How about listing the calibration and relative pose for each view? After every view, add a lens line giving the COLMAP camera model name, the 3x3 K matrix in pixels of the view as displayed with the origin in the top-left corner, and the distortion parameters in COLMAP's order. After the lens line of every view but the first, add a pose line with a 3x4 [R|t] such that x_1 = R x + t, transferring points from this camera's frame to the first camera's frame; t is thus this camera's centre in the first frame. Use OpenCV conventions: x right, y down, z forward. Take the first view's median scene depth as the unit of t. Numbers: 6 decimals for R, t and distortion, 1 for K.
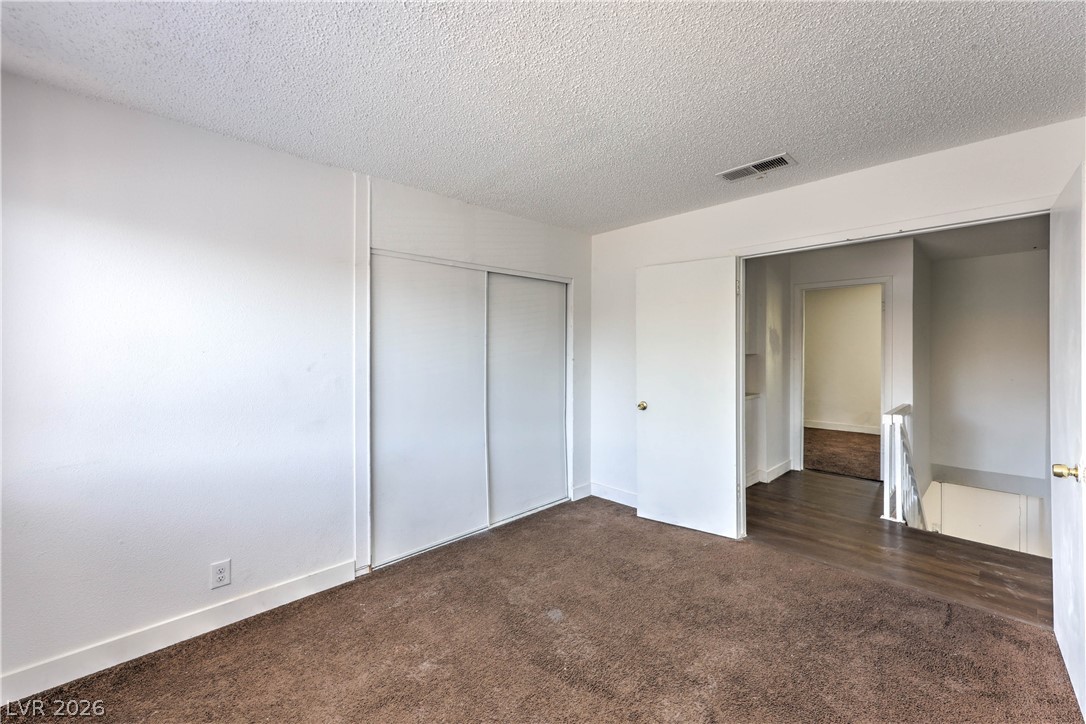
lens RADIAL K [[442.4, 0, 552.1], [0, 442.4, 354.3], [0, 0, 1]] dist [0.003802, 0.000266]
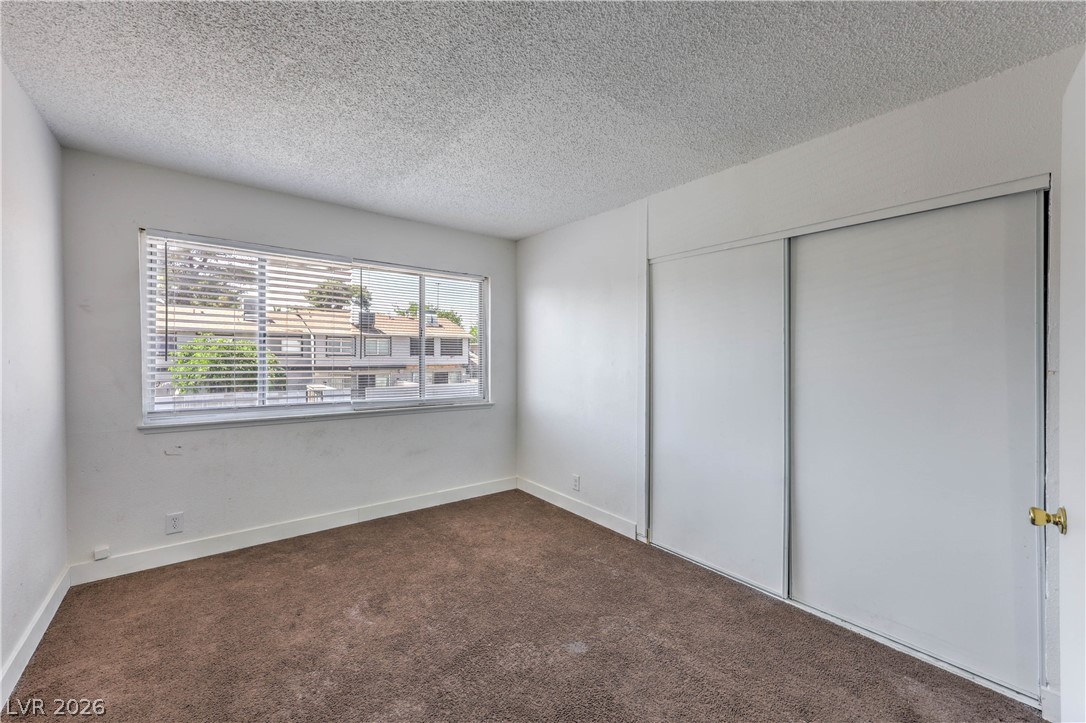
lens RADIAL K [[442.4, 0, 552.1], [0, 442.4, 353.8], [0, 0, 1]] dist [0.003802, 0.000266]
pose [[-0.112034, 0.003231, -0.993699, 0.611854], [-0.010419, 0.999936, 0.004426, -0.000207], [0.993650, 0.010849, -0.111993, 0.717908]]
